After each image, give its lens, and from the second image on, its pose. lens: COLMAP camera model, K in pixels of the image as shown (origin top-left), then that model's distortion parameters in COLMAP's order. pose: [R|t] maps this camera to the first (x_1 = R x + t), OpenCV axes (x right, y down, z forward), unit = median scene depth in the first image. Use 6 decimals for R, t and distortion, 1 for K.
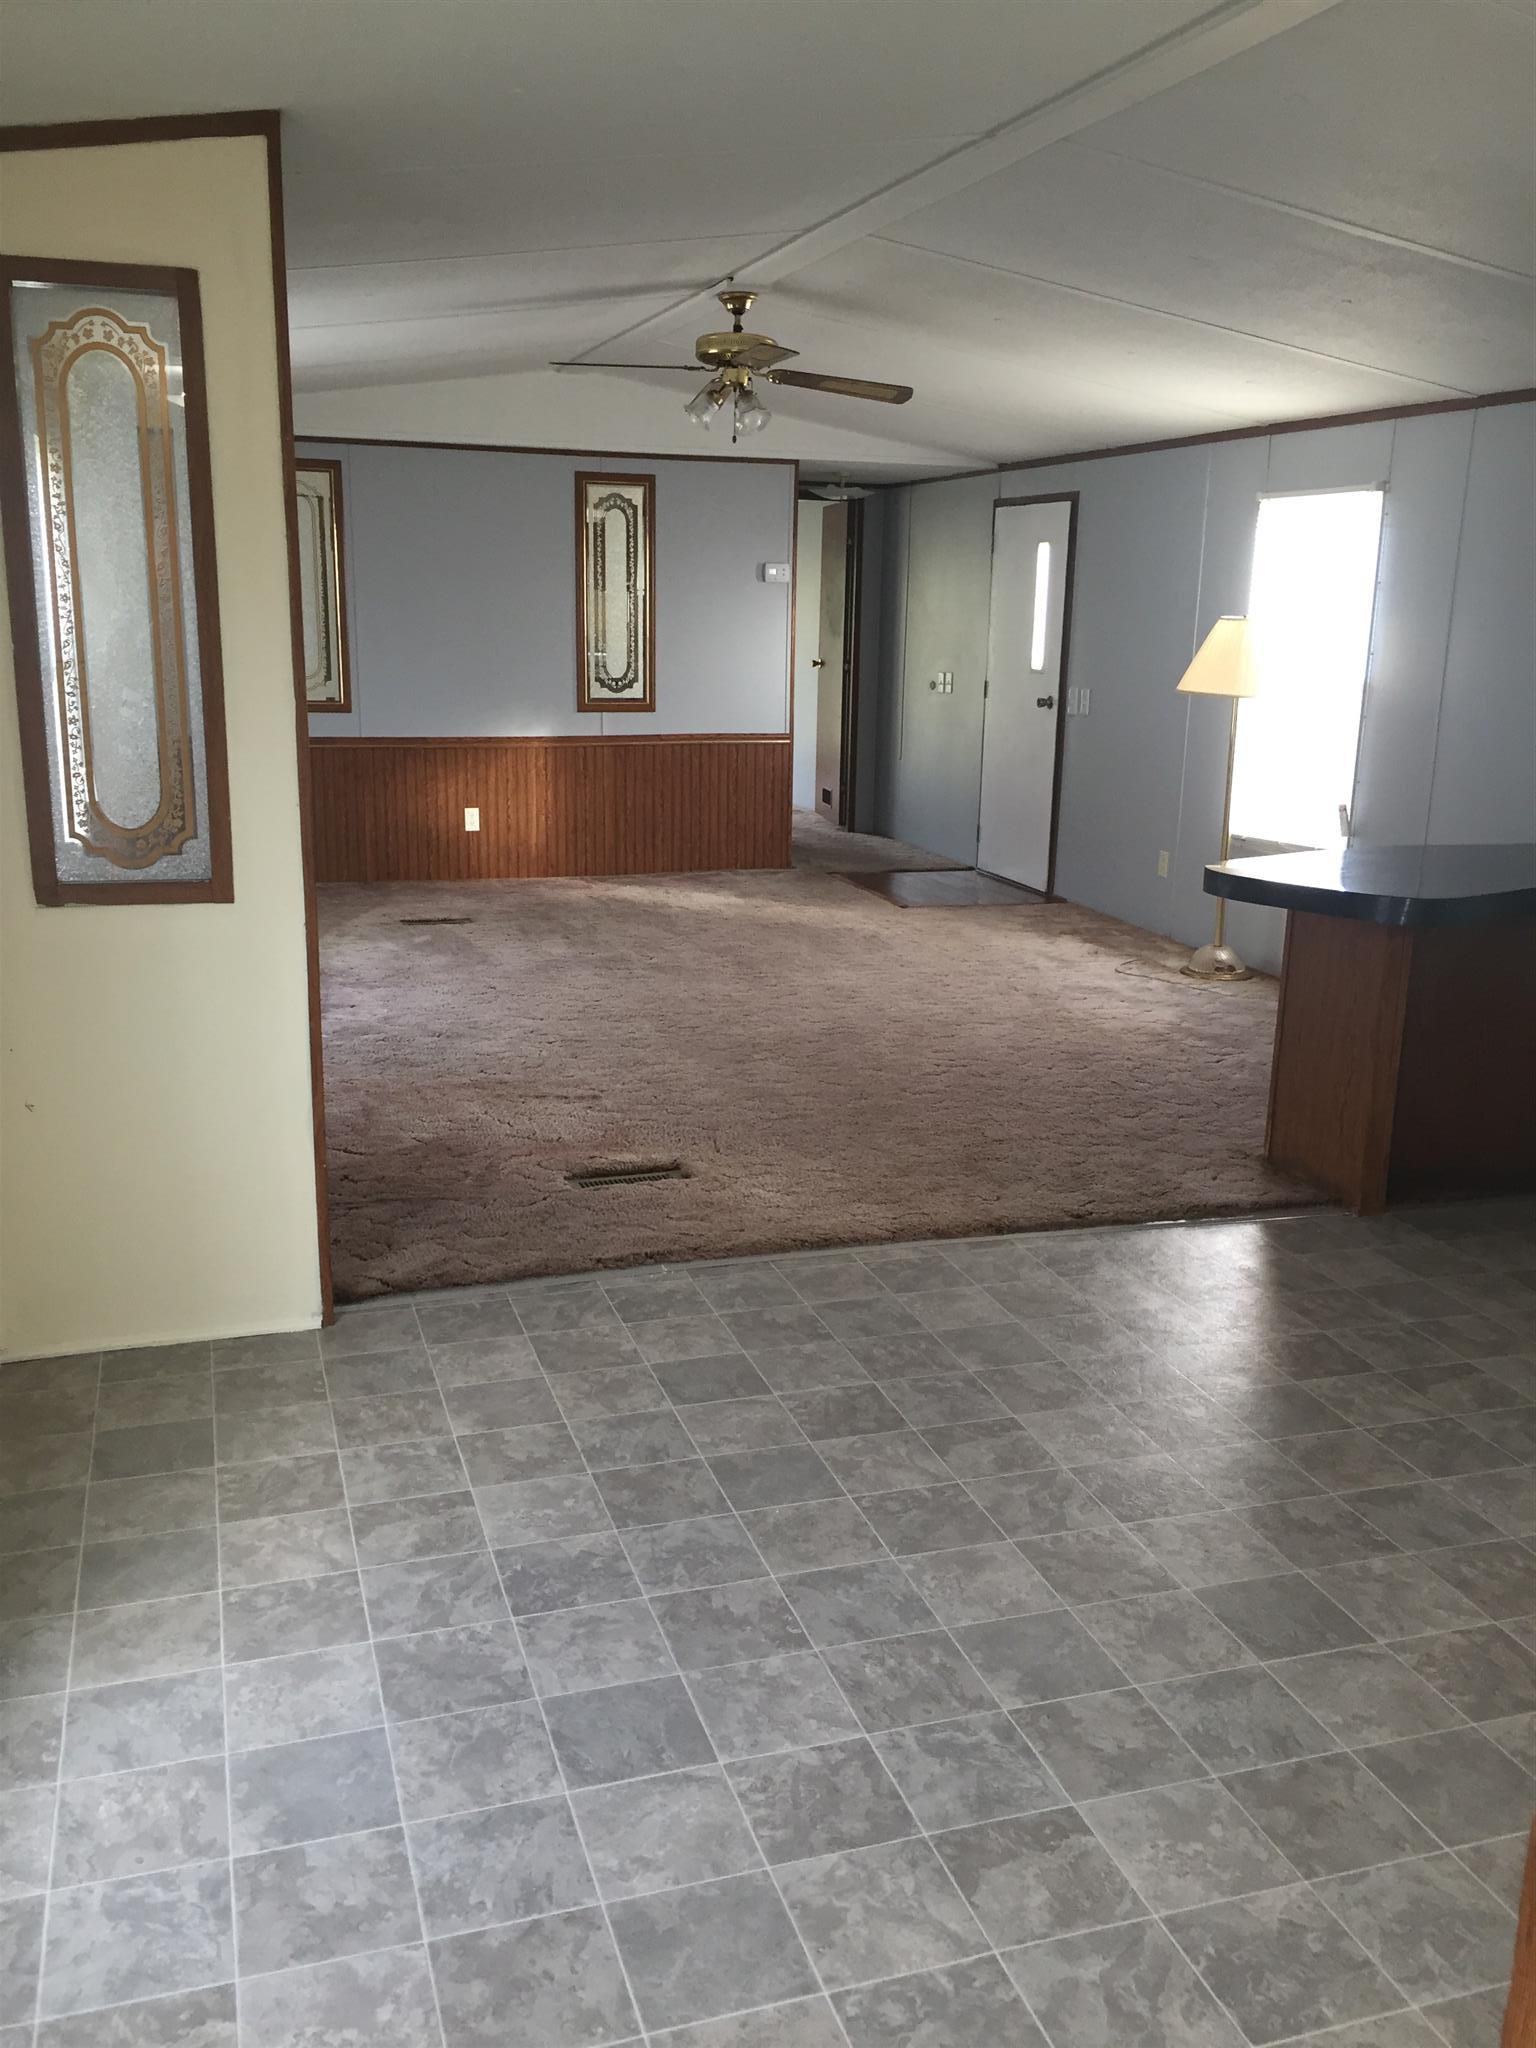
lens RADIAL K [[1763.7, 0, 774.9], [0, 1763.7, 1022.5], [0, 0, 1]] dist [0.097811, -0.135352]
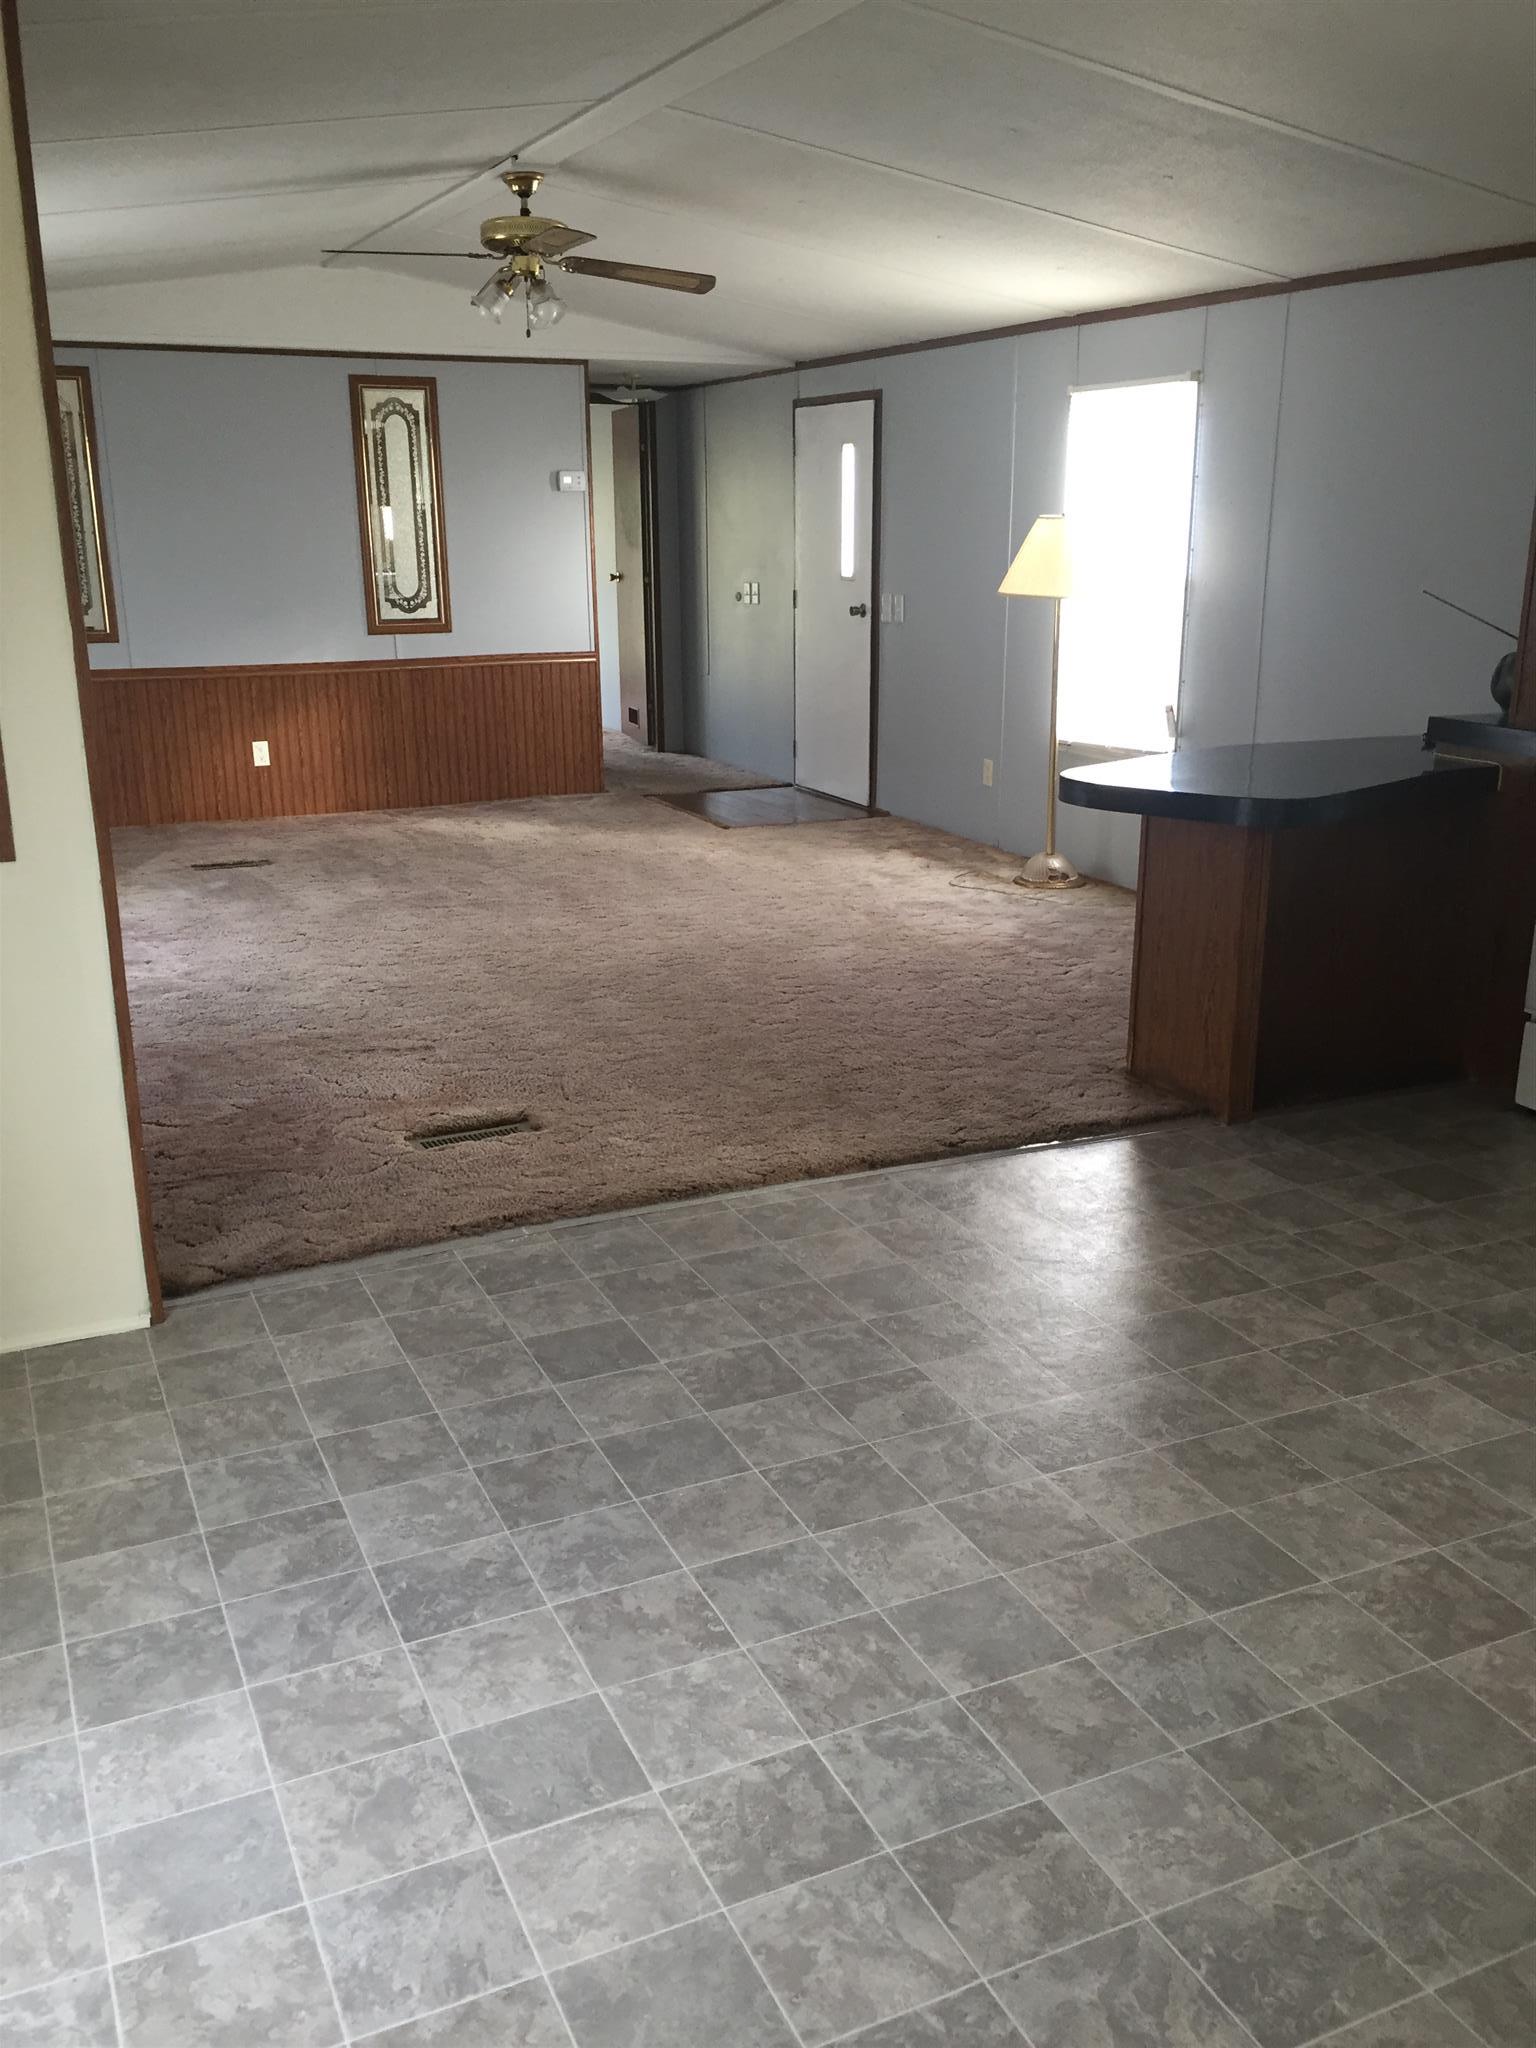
lens RADIAL K [[1763.7, 0, 774.9], [0, 1763.7, 1022.5], [0, 0, 1]] dist [0.097811, -0.135352]
pose [[0.992359, -0.056618, 0.109623, -0.031530], [0.051578, 0.997501, 0.048279, -0.010275], [-0.112082, -0.042256, 0.992800, 0.071480]]
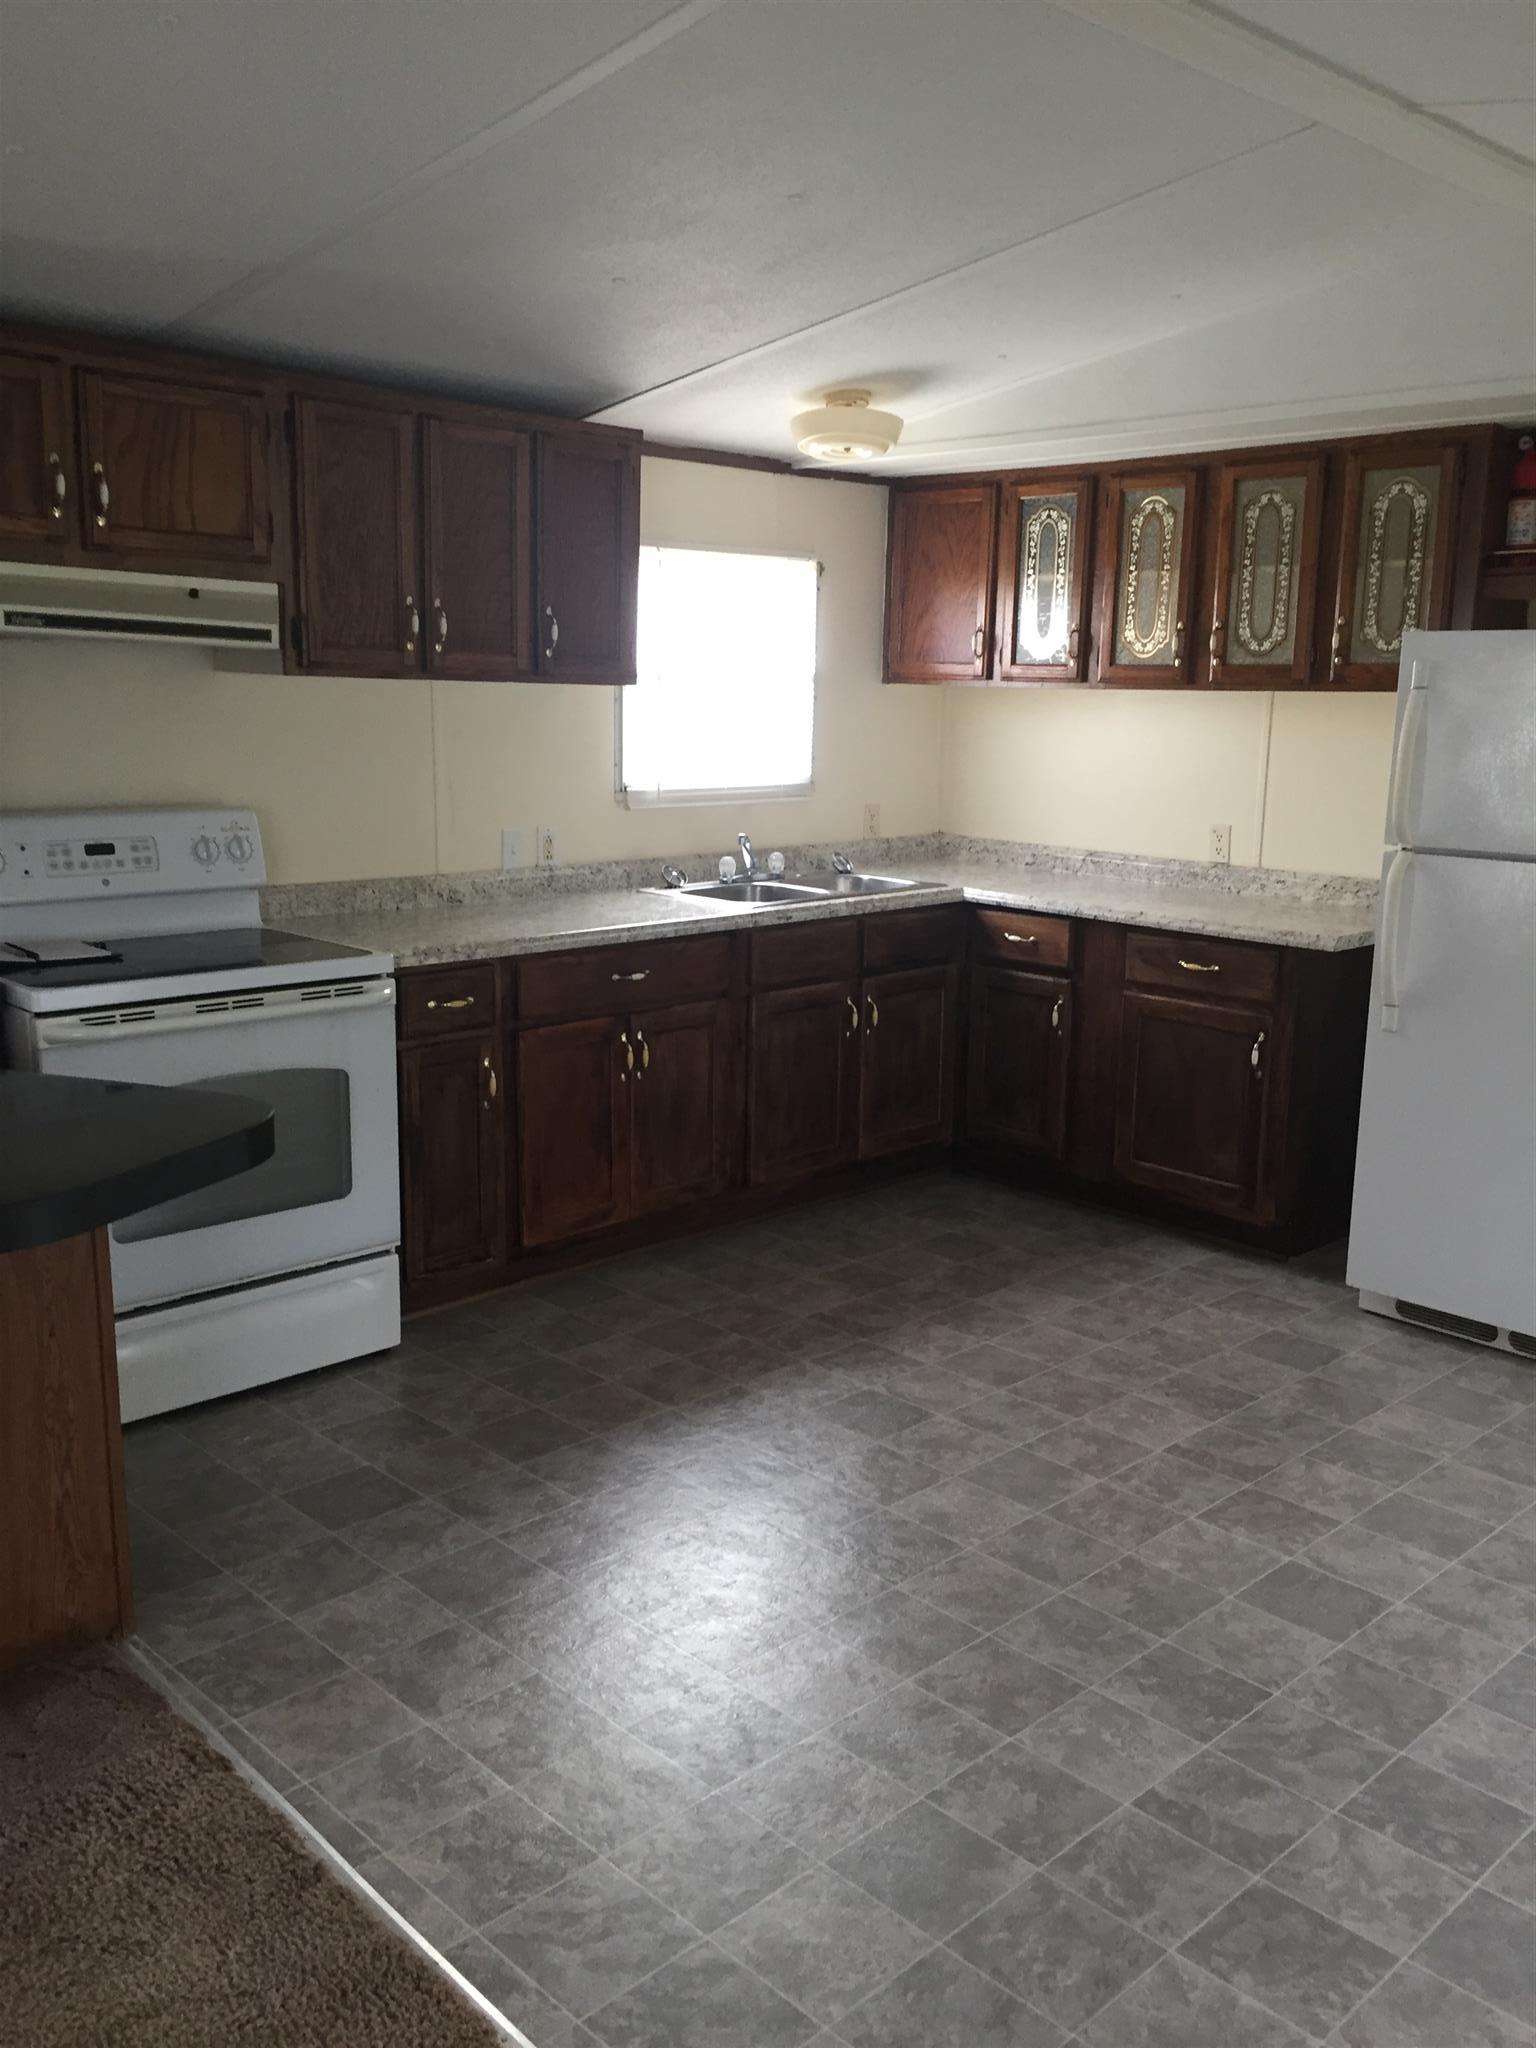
lens RADIAL K [[1763.7, 0, 774.9], [0, 1763.7, 1022.5], [0, 0, 1]] dist [0.097811, -0.135352]
pose [[-0.445053, -0.206862, 0.871284, -0.634331], [0.180082, 0.932404, 0.313359, -0.308403], [-0.877211, 0.296364, -0.377717, 1.149913]]
